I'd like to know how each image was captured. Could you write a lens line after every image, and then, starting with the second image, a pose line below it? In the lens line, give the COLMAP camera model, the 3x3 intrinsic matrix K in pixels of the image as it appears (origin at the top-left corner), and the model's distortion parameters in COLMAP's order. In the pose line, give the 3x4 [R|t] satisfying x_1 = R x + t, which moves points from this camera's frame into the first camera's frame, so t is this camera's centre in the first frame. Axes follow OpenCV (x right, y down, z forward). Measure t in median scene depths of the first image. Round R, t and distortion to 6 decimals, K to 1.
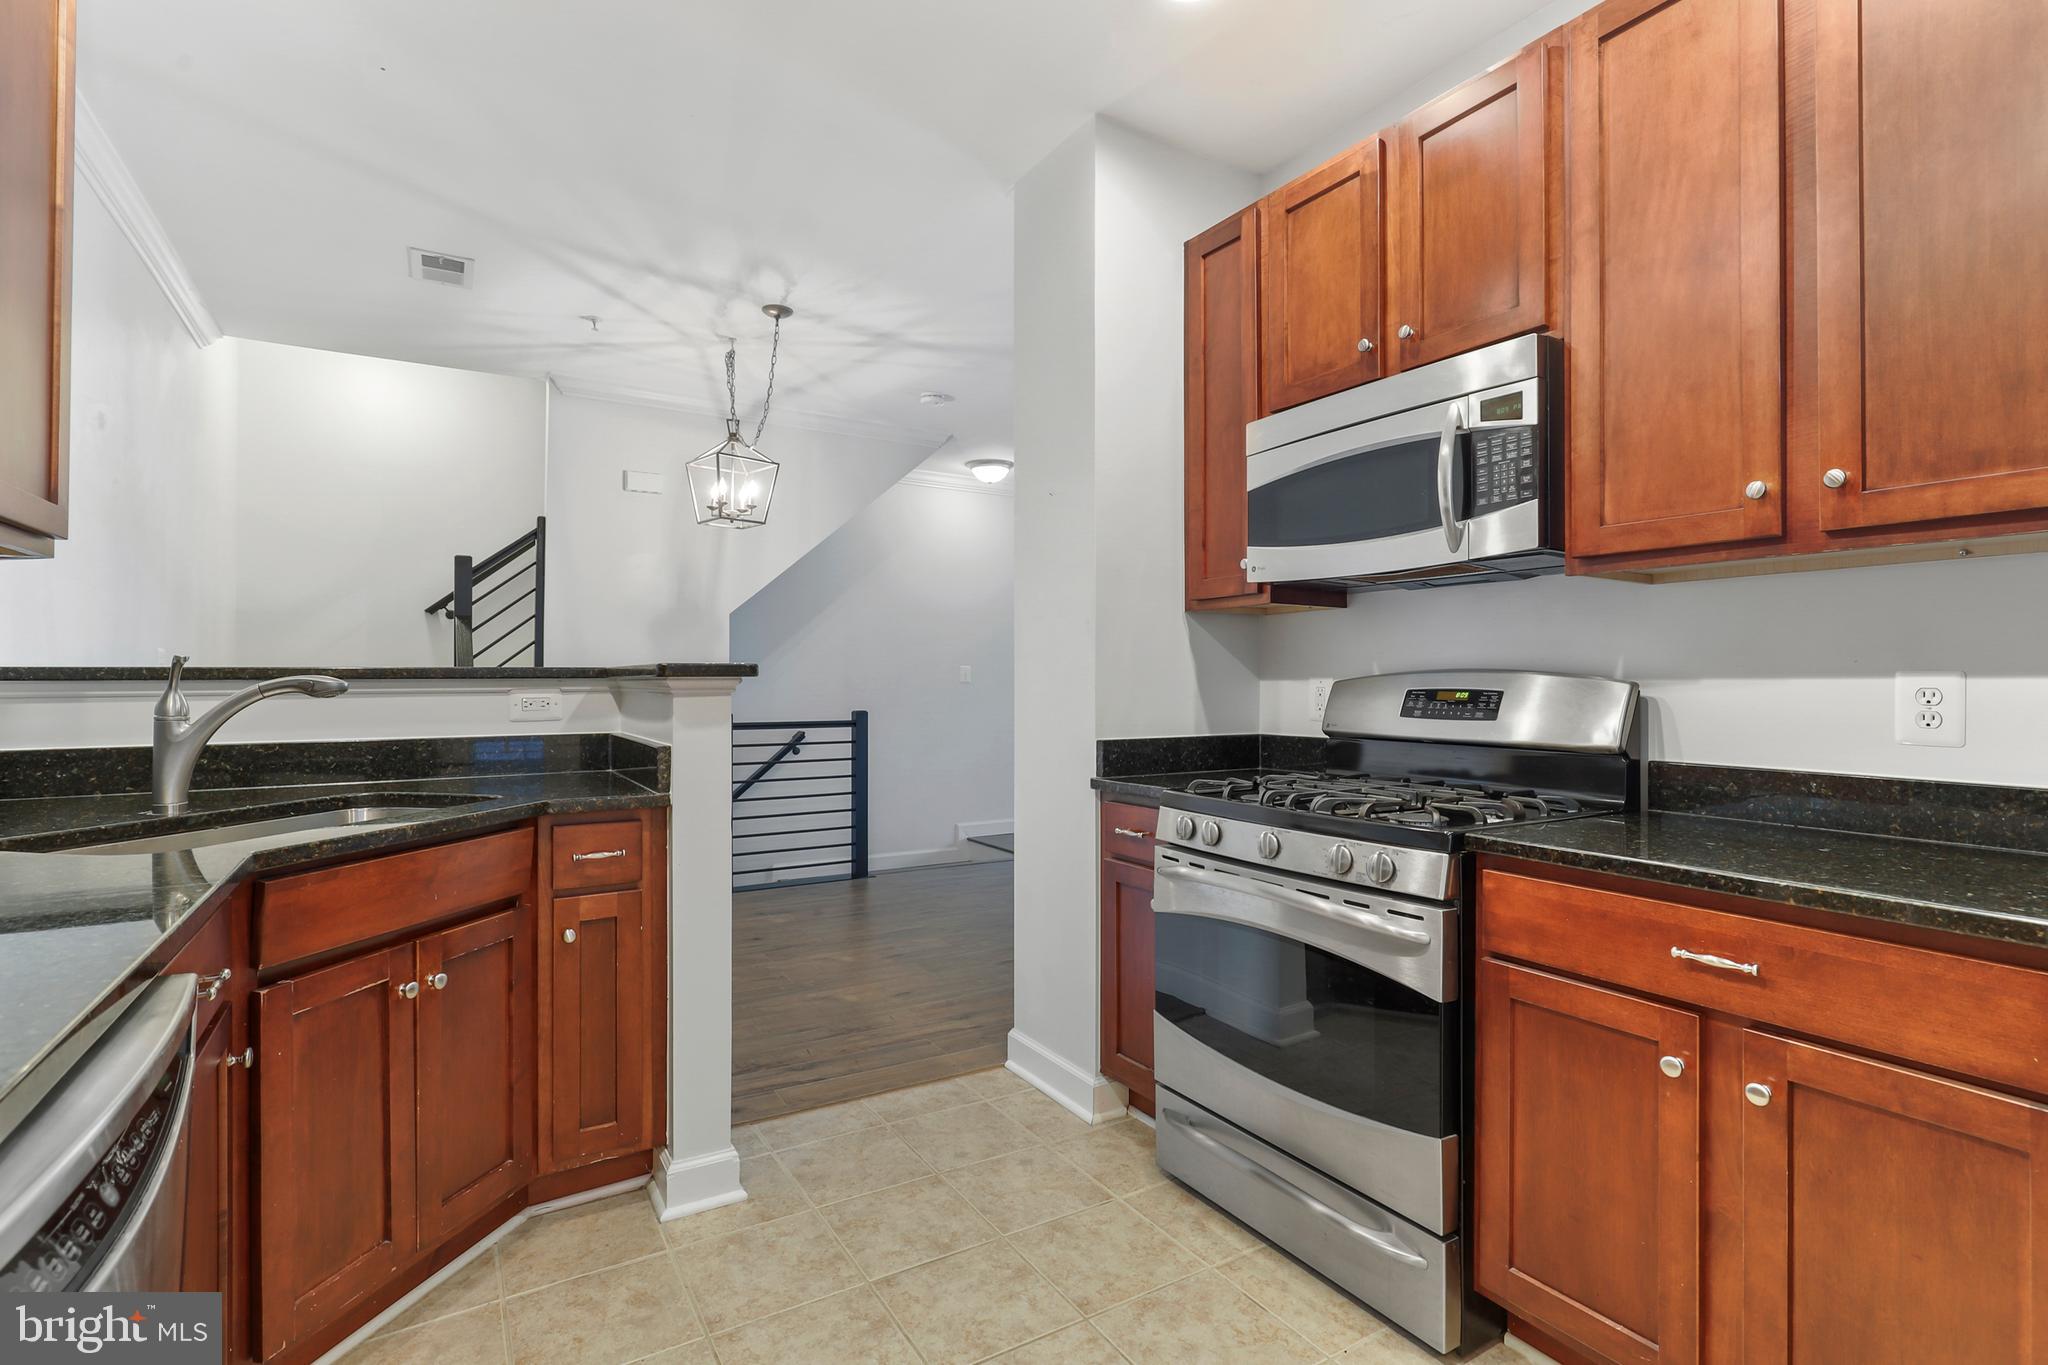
lens RADIAL K [[973.0, 0, 1038.8], [0, 973.0, 669.9], [0, 0, 1]] dist [0.004567, -0.000823]
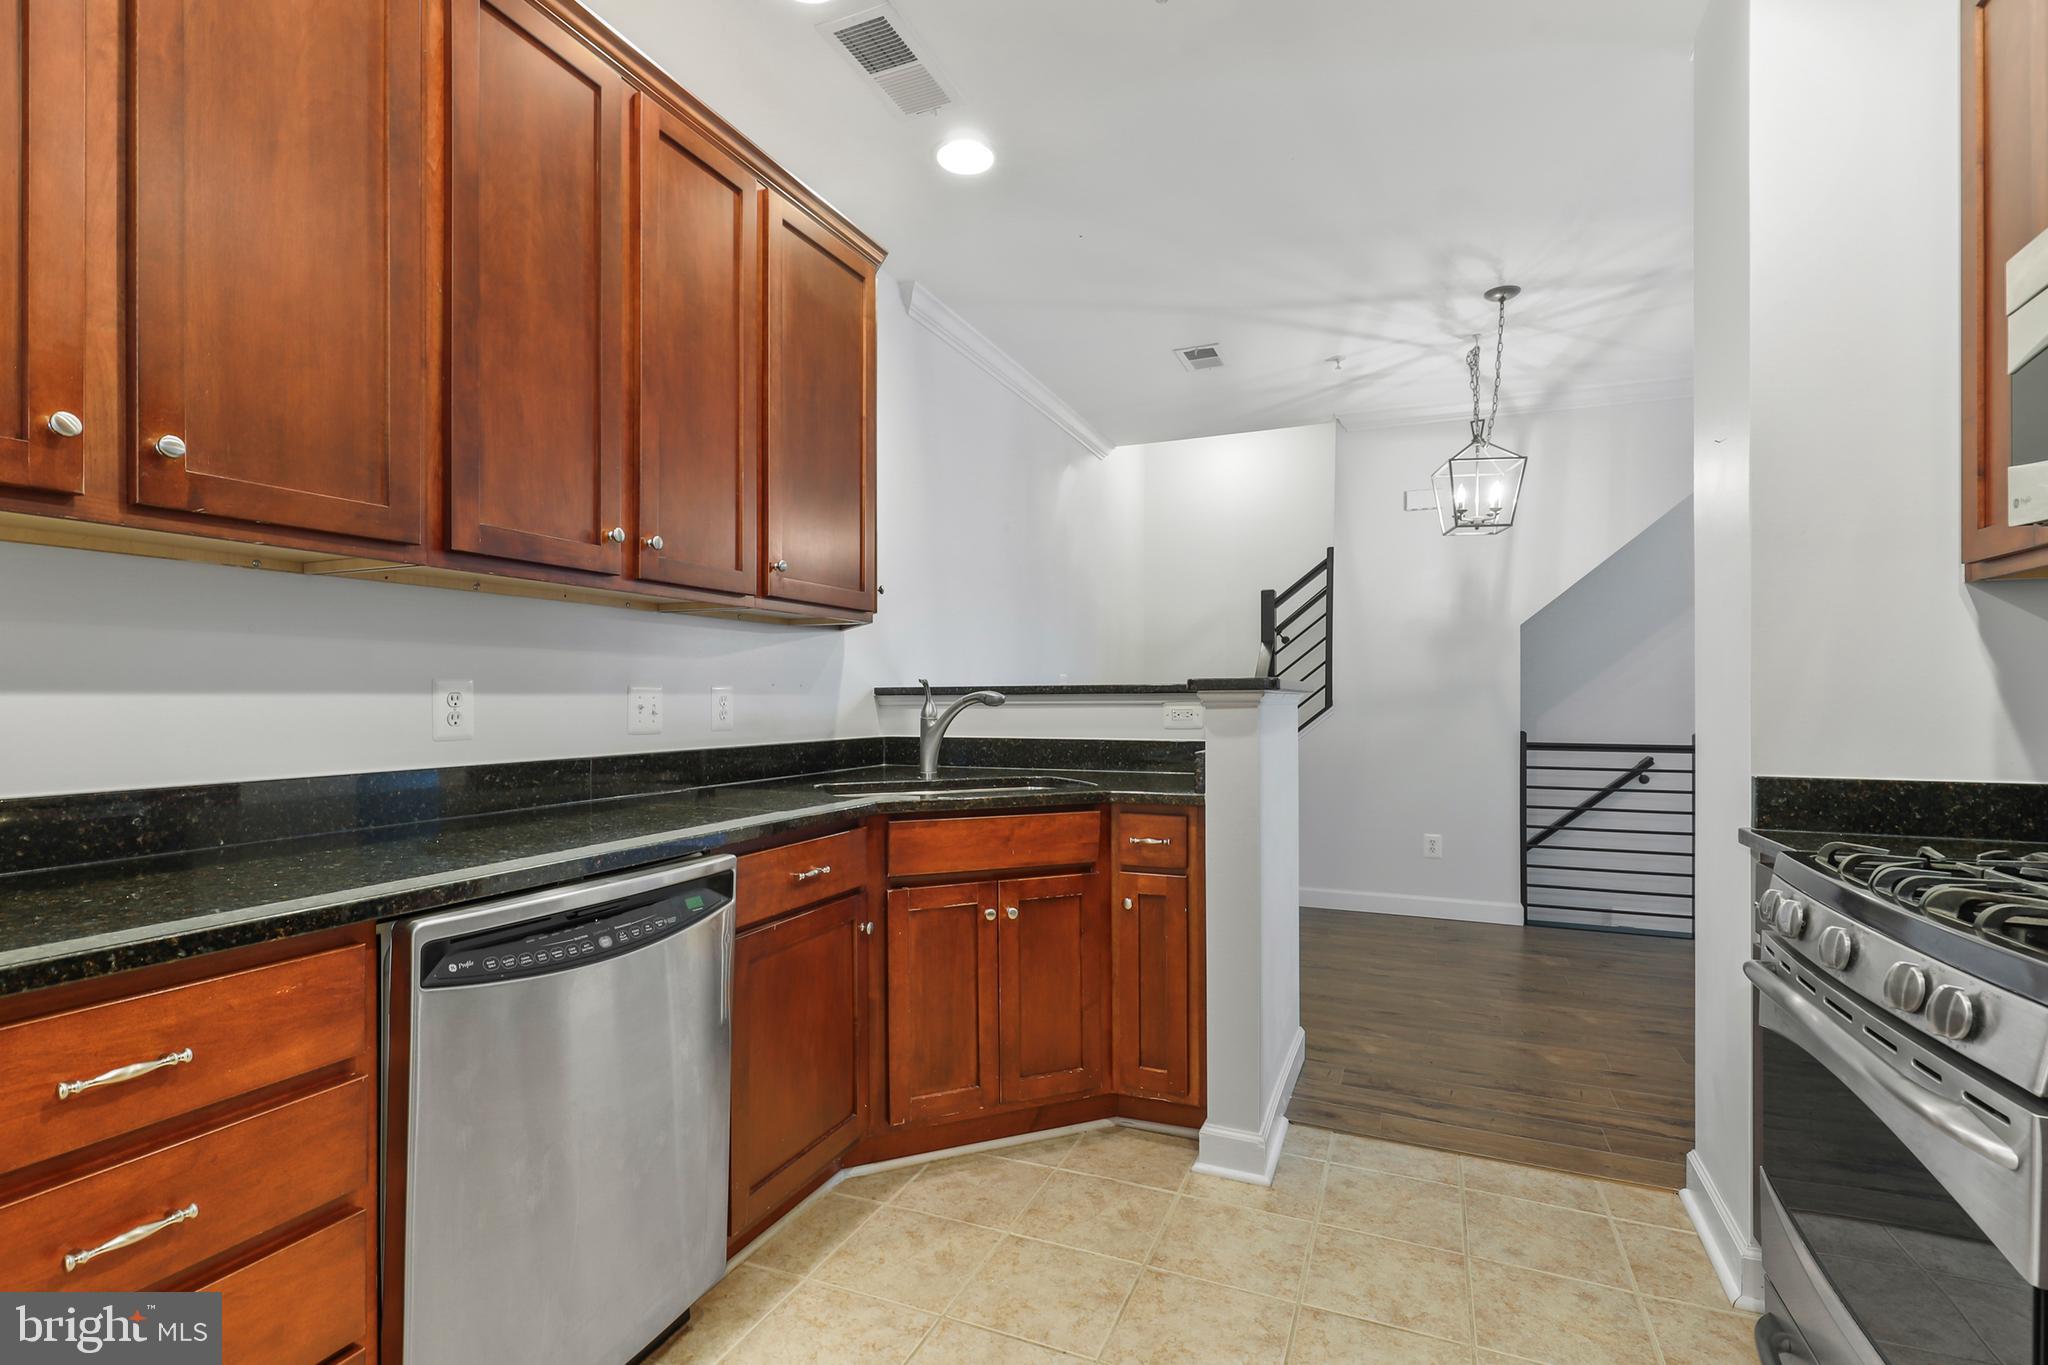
lens RADIAL K [[973.0, 0, 1019.1], [0, 973.0, 692.6], [0, 0, 1]] dist [0.004567, -0.000823]
pose [[0.573663, -0.004685, -0.819078, 0.373995], [0.009097, 0.999958, 0.000652, 0.005725], [0.819041, -0.007825, 0.573682, 0.164045]]
